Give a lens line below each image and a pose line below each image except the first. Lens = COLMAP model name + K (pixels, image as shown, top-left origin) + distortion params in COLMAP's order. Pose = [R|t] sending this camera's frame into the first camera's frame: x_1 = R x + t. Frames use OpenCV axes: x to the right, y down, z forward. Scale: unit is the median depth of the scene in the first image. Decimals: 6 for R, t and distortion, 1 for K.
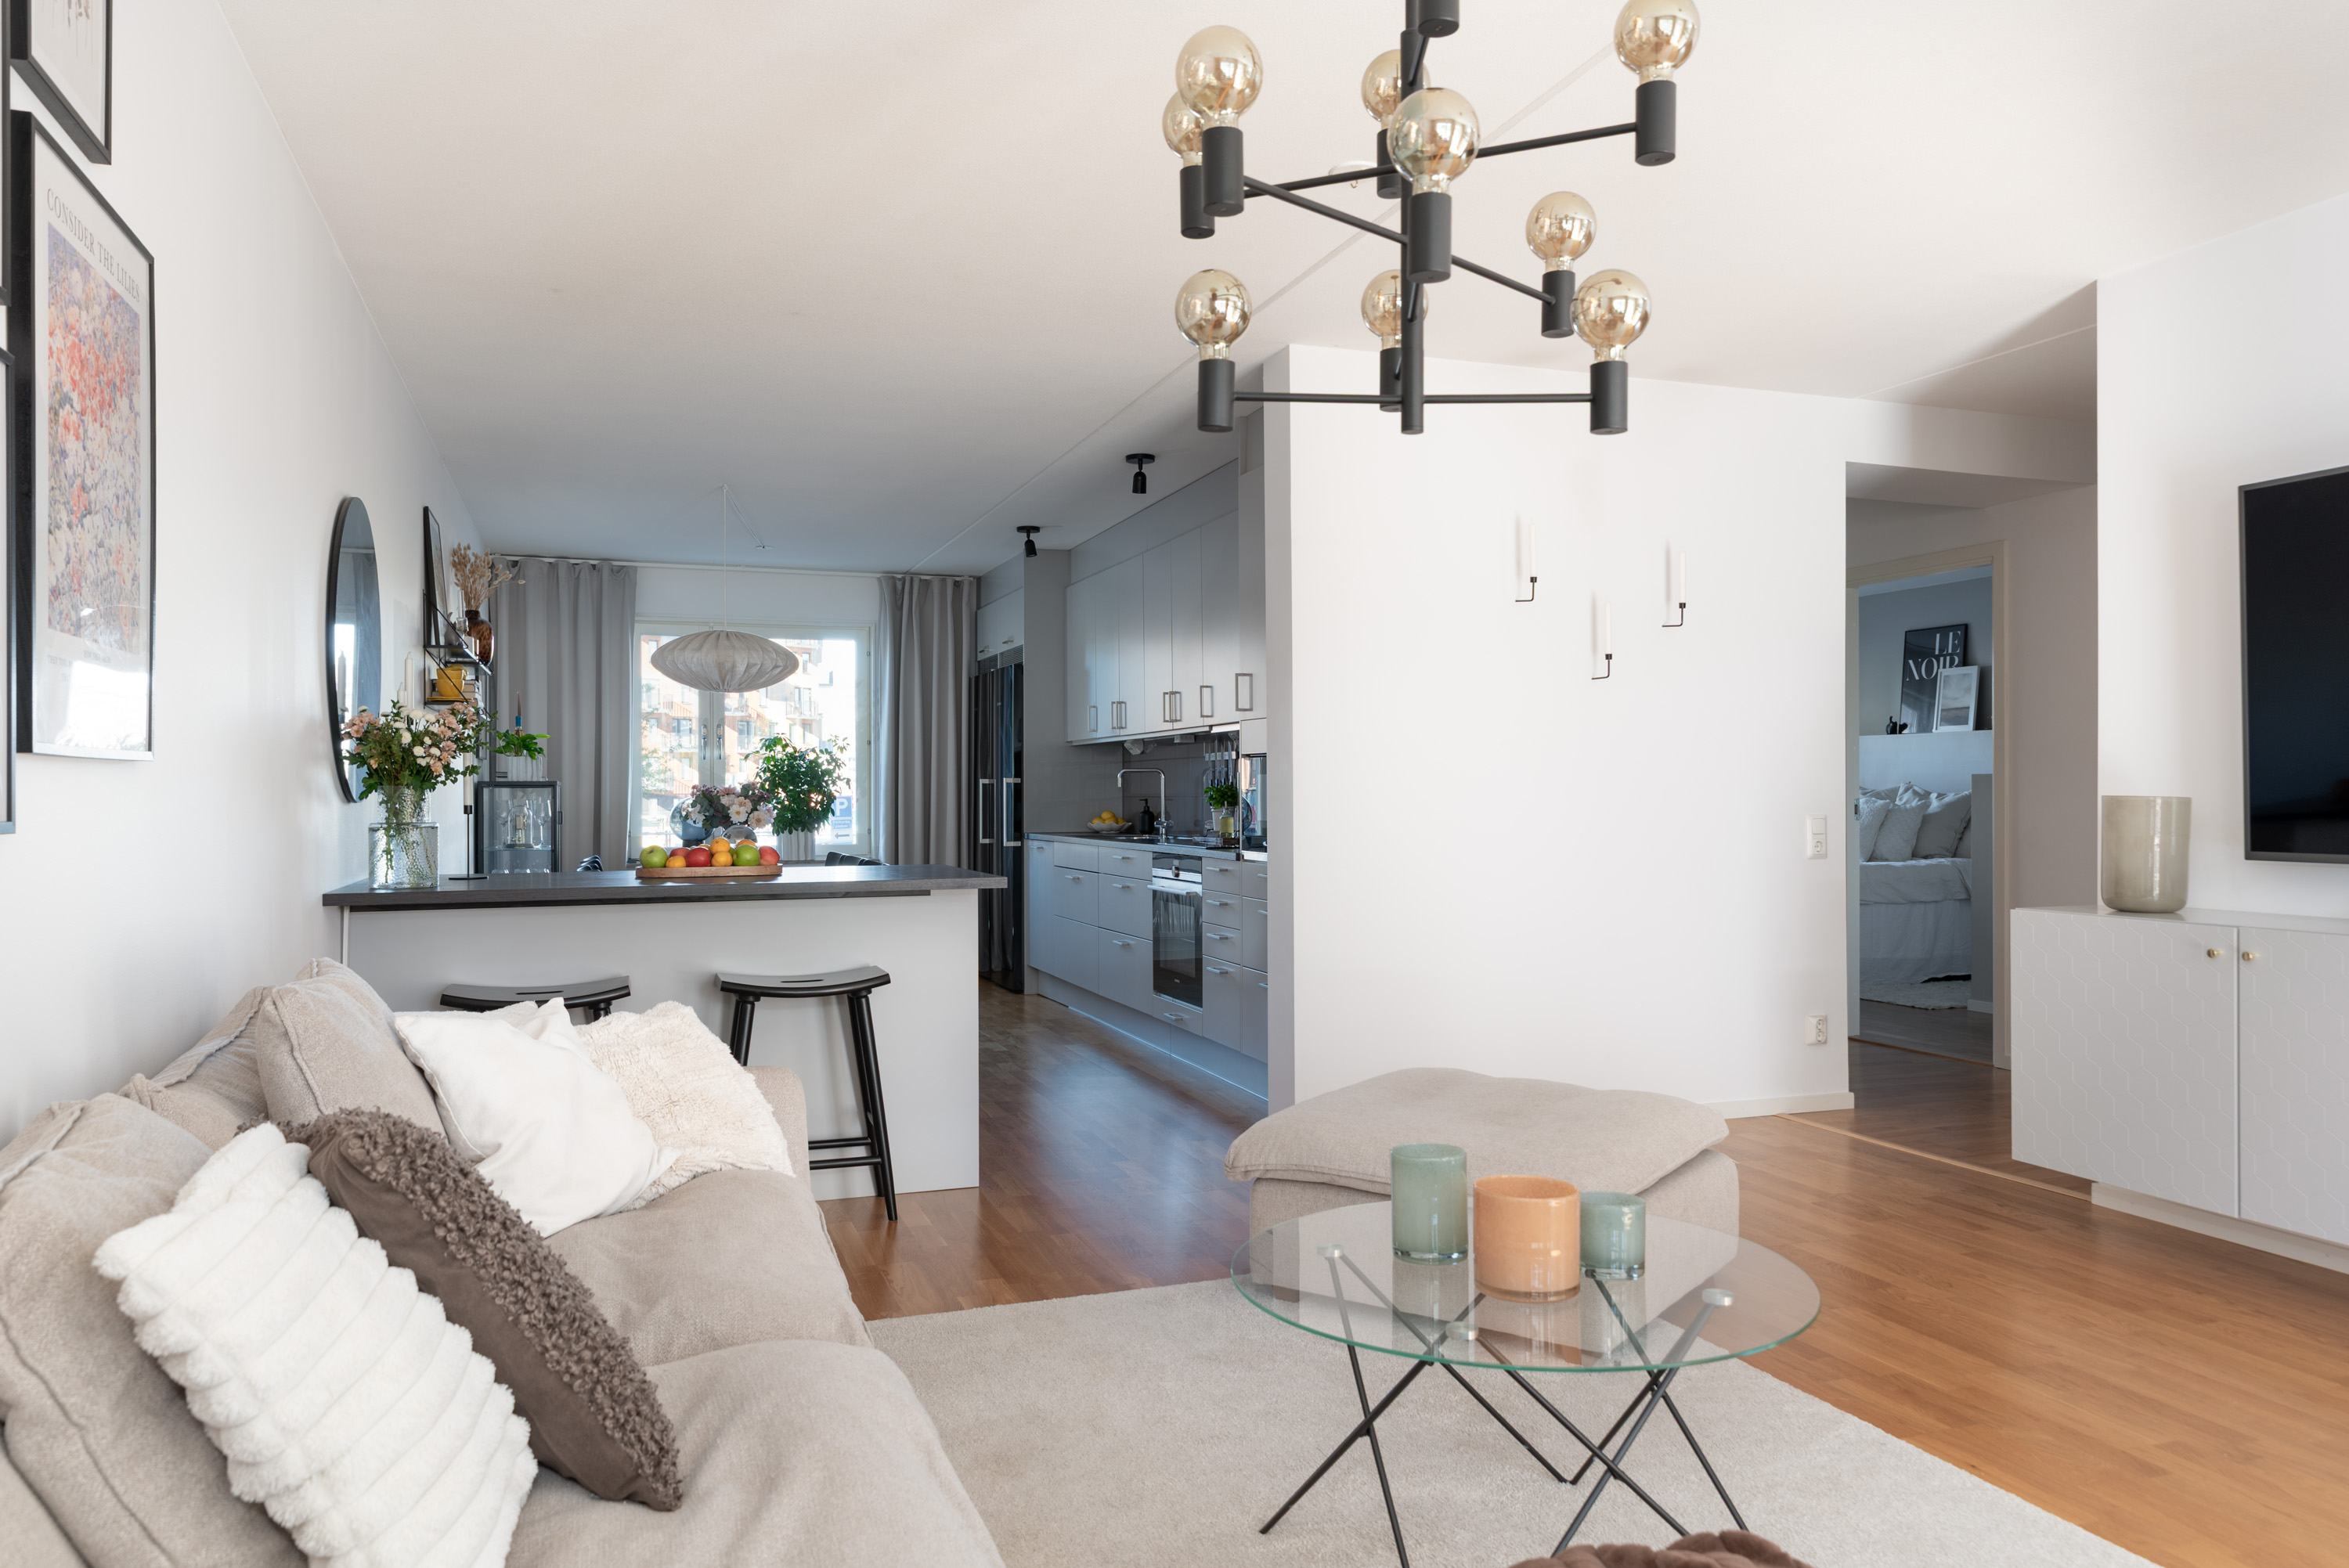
lens RADIAL K [[1555.8, 0, 1174.5], [0, 1555.8, 785.1], [0, 0, 1]] dist [0.002092, 0.000939]
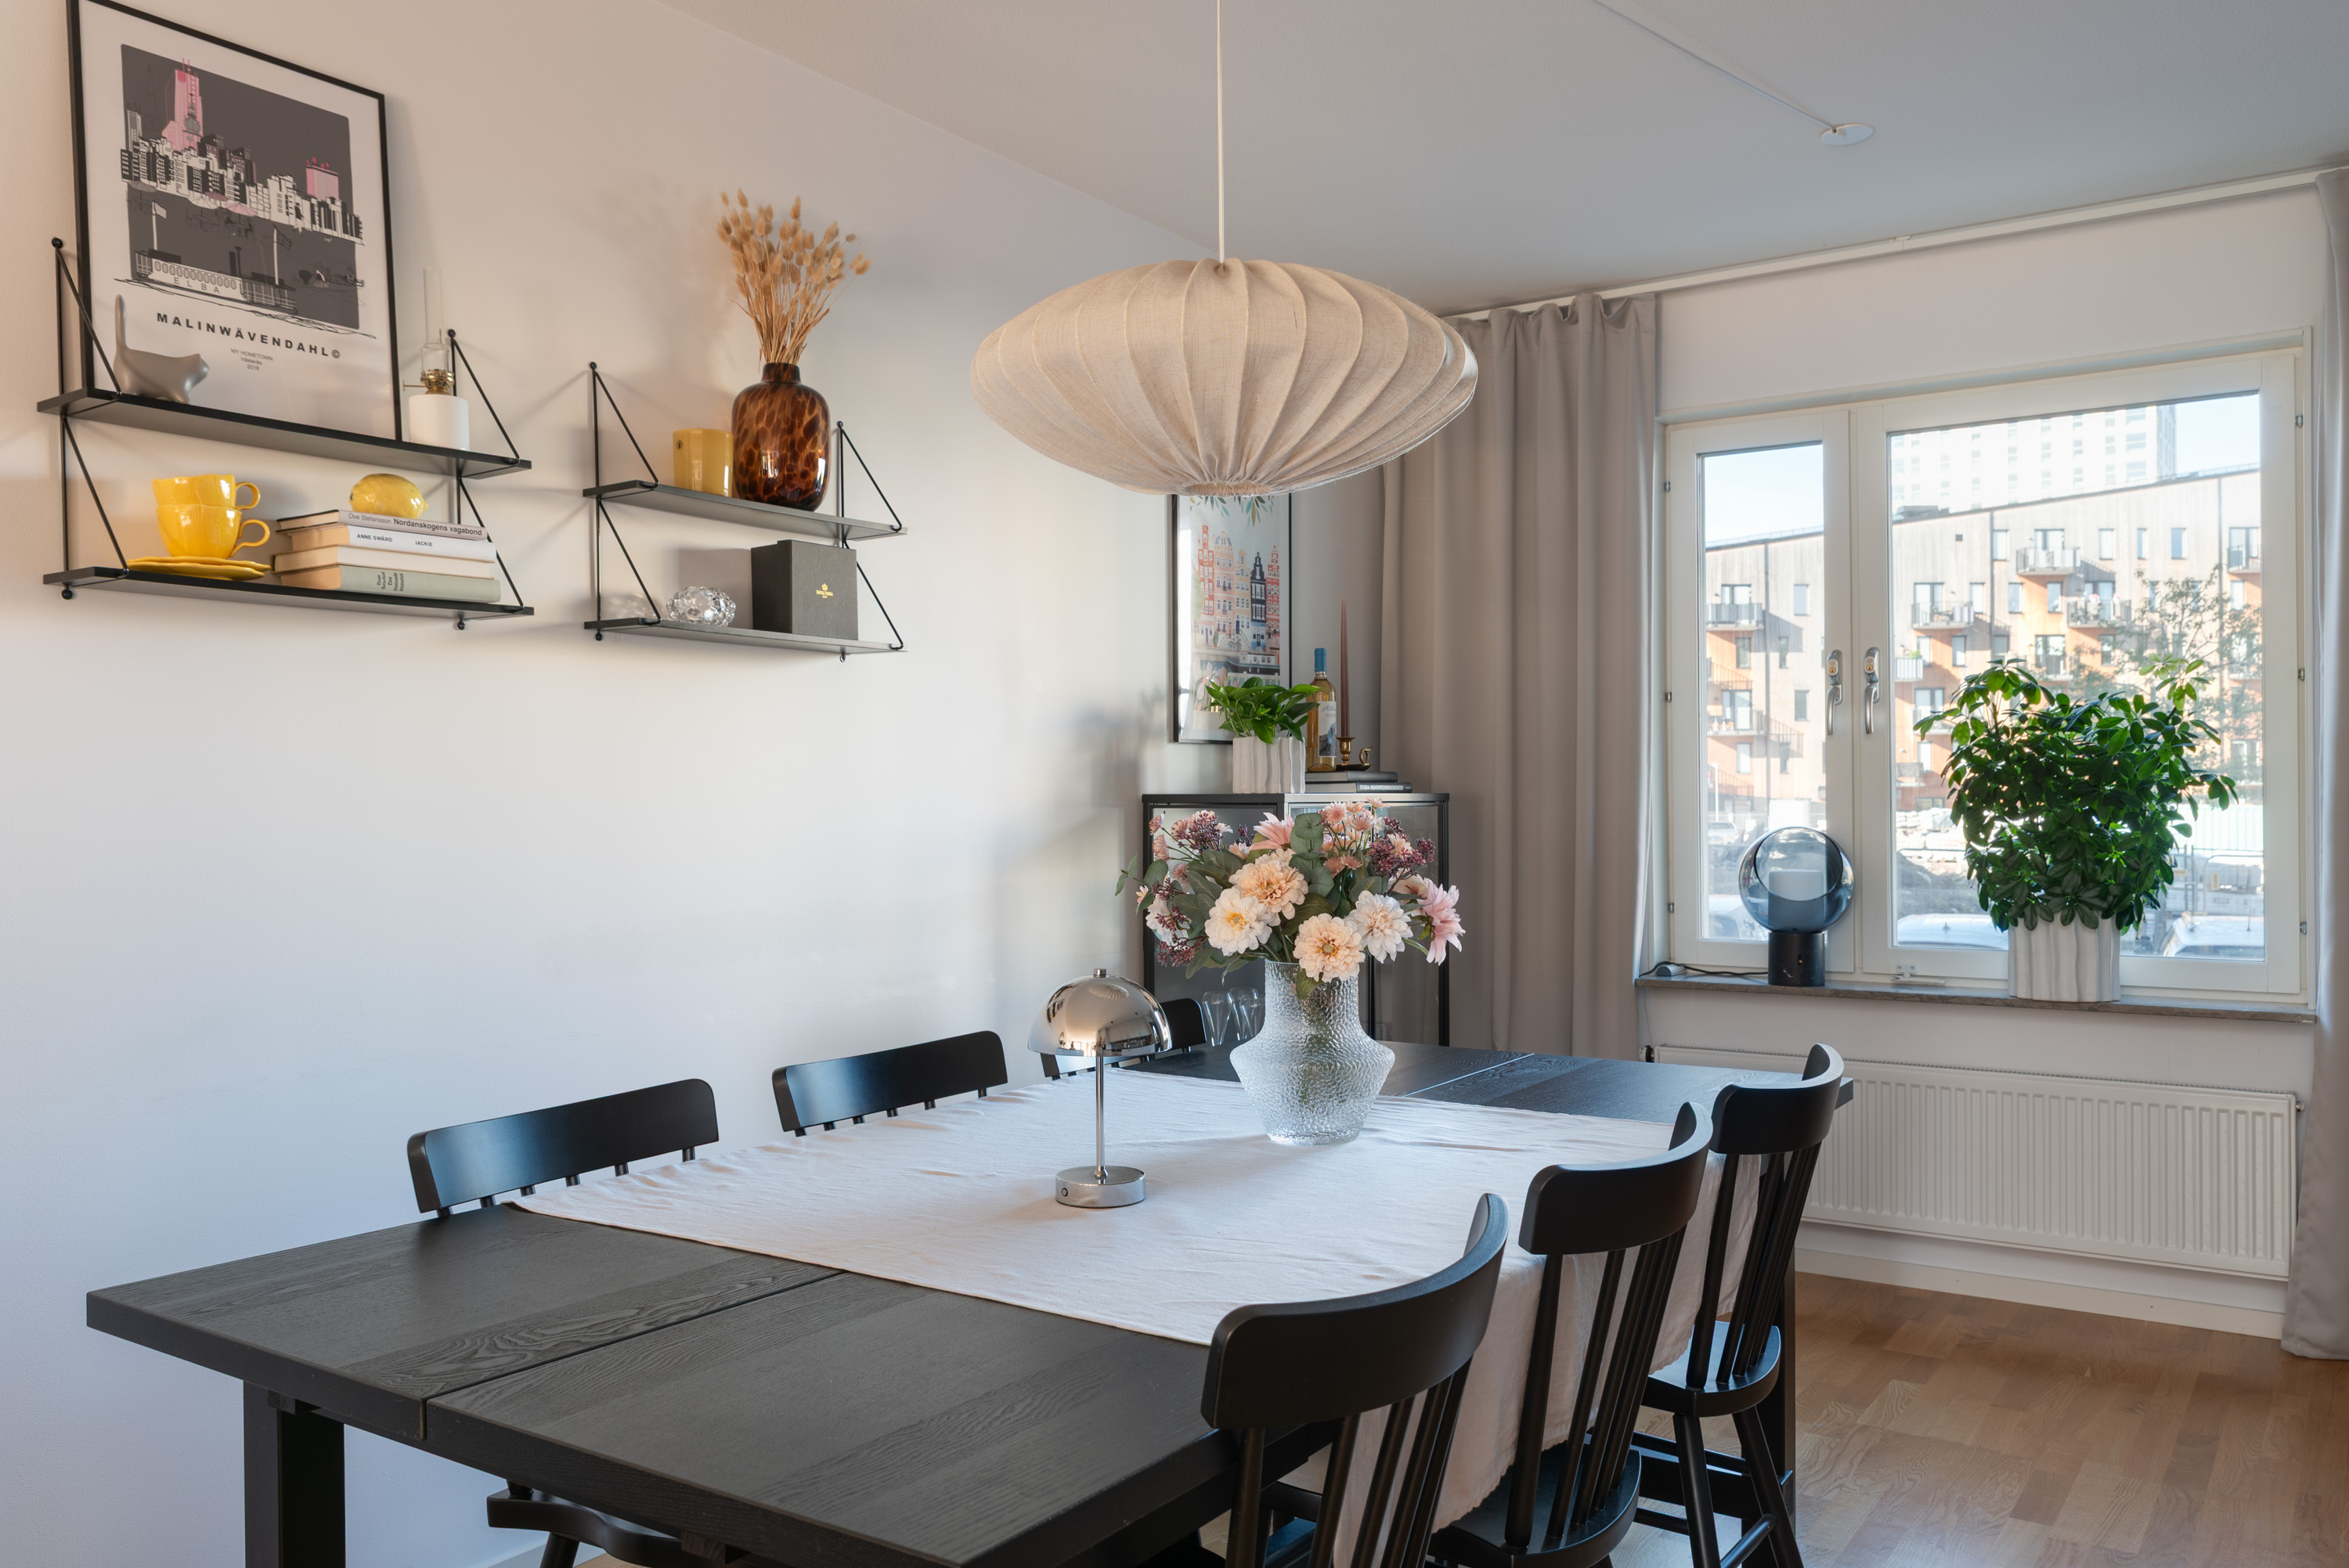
lens RADIAL K [[1858.3, 0, 1174.1], [0, 1858.3, 789.6], [0, 0, 1]] dist [0.001924, 0.000494]
pose [[0.586148, -0.000860, -0.810203, -0.010006], [0.005915, 0.999977, 0.003218, -0.004661], [0.810182, -0.006679, 0.586140, 0.574230]]
